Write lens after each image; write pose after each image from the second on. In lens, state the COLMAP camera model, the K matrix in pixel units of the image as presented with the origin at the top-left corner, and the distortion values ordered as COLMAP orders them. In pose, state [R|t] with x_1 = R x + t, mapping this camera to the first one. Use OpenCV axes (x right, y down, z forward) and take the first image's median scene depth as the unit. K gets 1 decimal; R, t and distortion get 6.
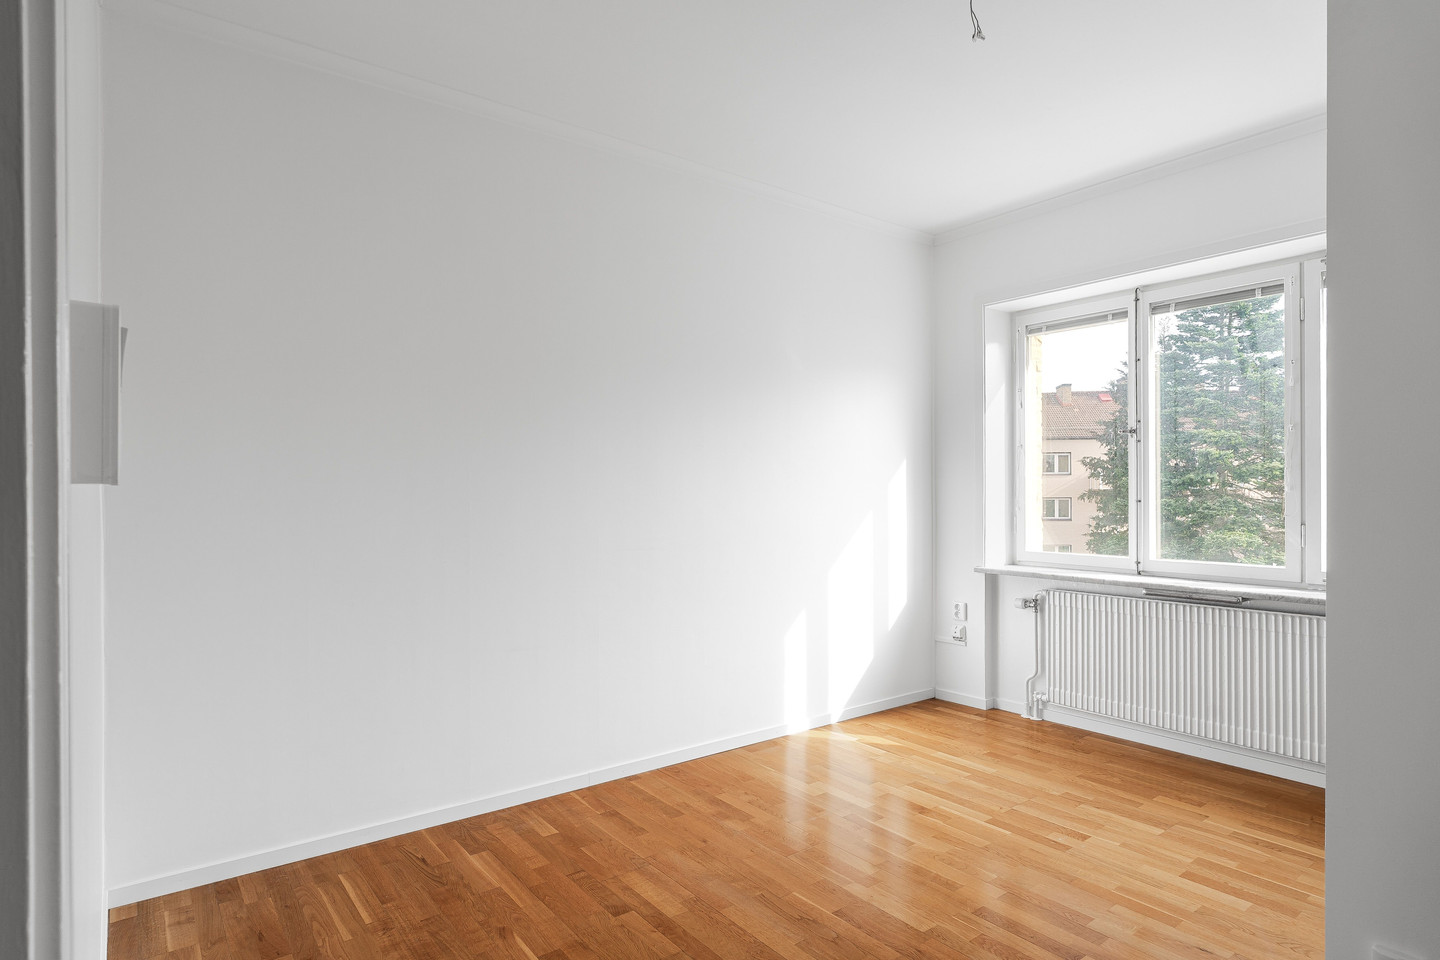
lens RADIAL K [[777.2, 0, 718.5], [0, 777.2, 487.3], [0, 0, 1]] dist [-0.000669, 0.000210]
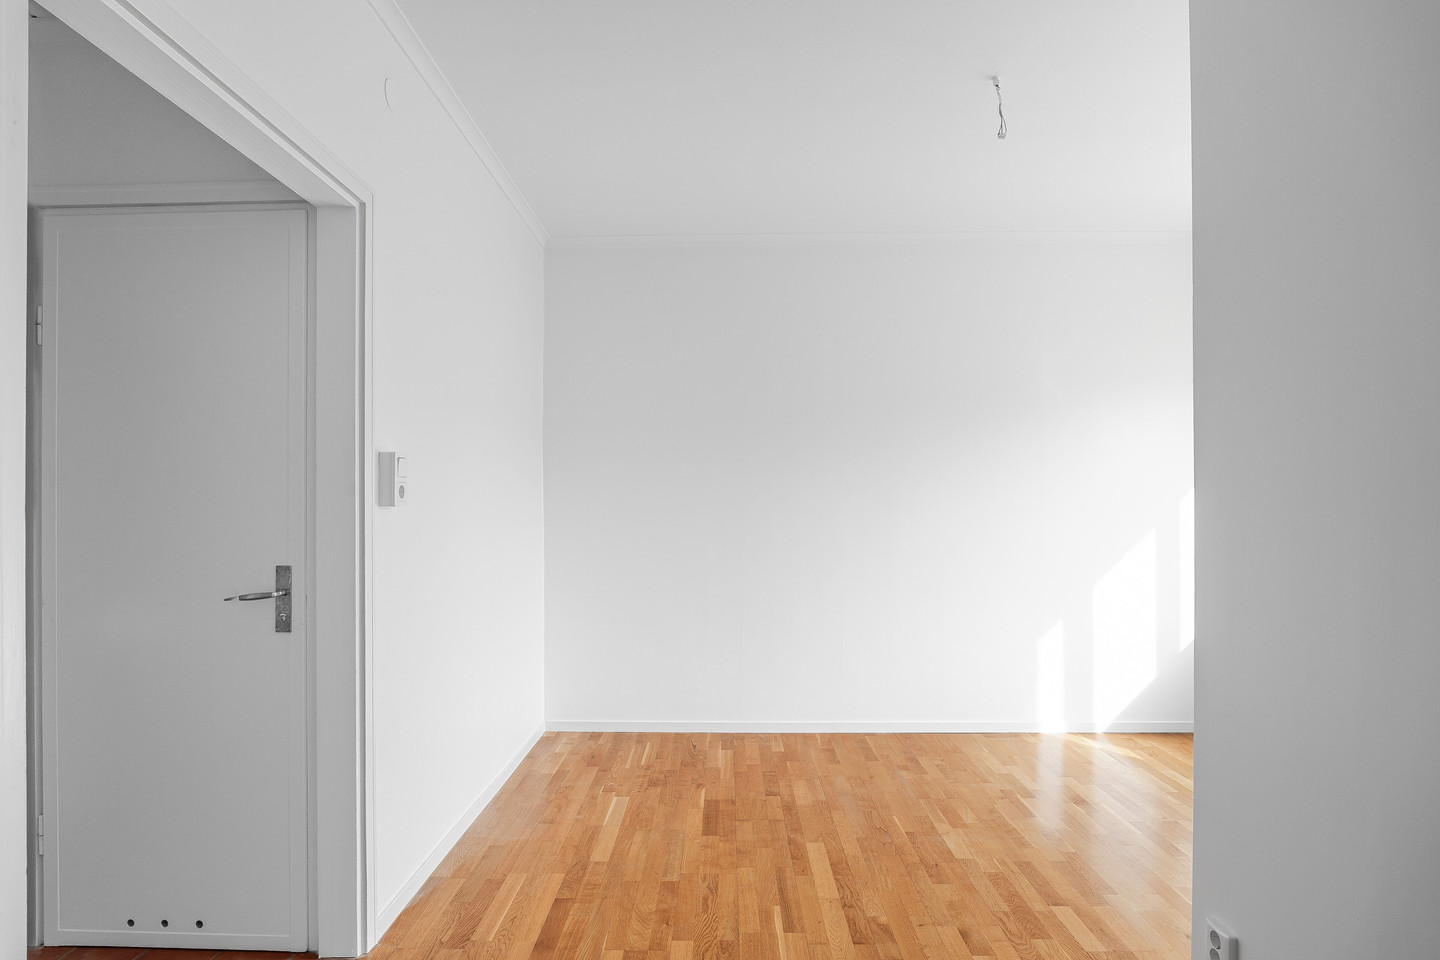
lens RADIAL K [[777.2, 0, 718.5], [0, 777.2, 487.3], [0, 0, 1]] dist [-0.000669, 0.000210]
pose [[0.782807, -0.019384, -0.621963, 0.452657], [0.005527, 0.999692, -0.024200, 0.001090], [0.622240, 0.015507, 0.782673, -0.137502]]
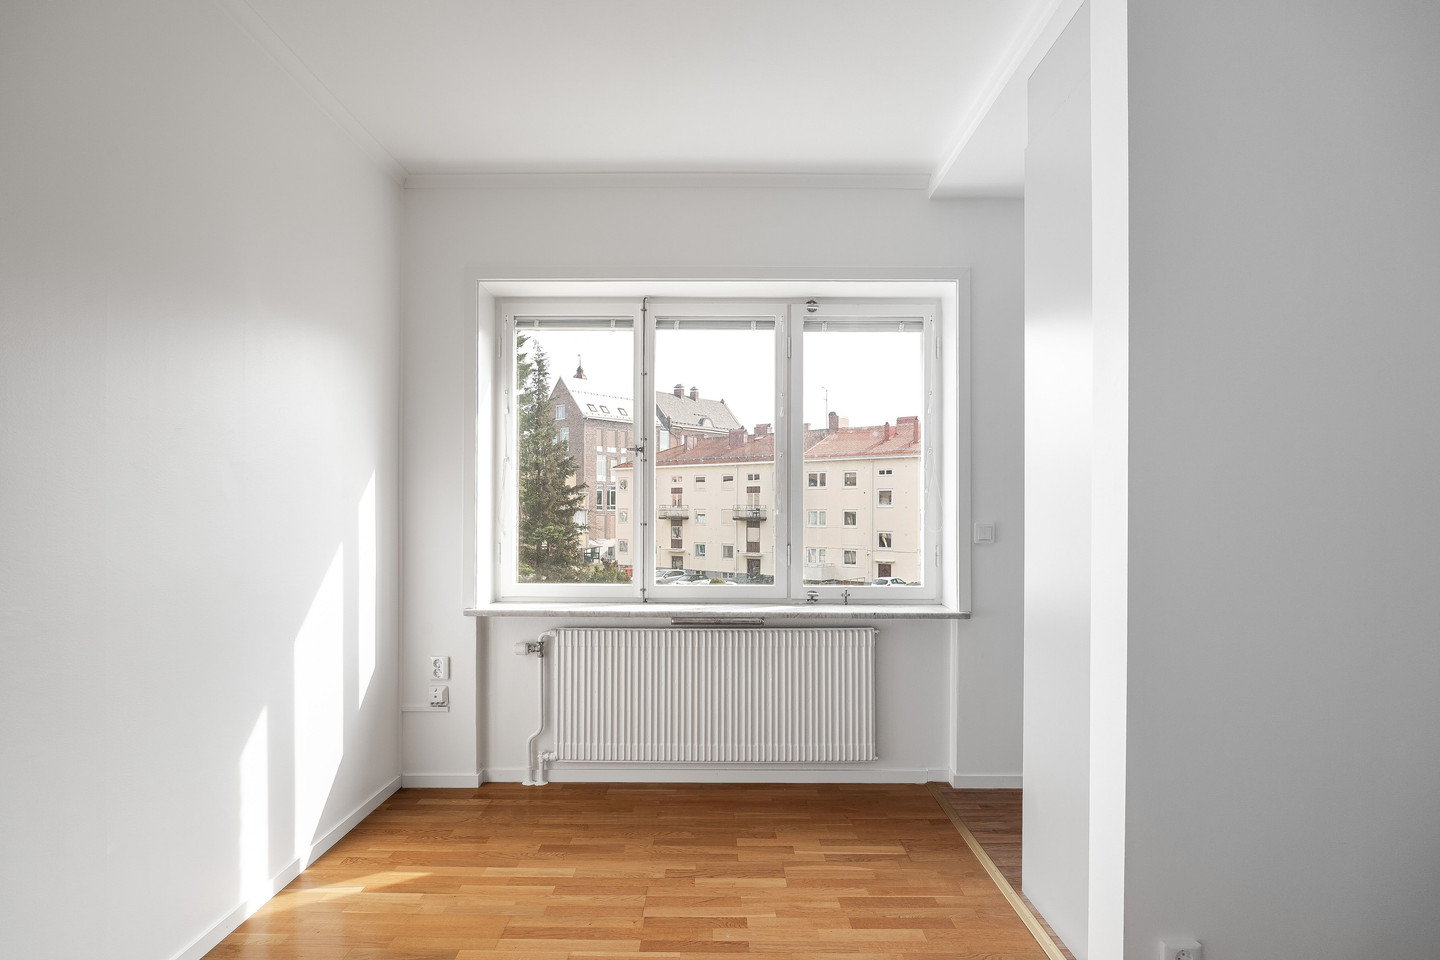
lens RADIAL K [[788.6, 0, 718.4], [0, 788.6, 508.7], [0, 0, 1]] dist [-0.024223, -0.000819]
pose [[0.616378, 0.007219, 0.787417, -0.167739], [-0.007154, 0.999968, -0.003568, 0.001739], [-0.787418, -0.003434, 0.616410, 0.373466]]
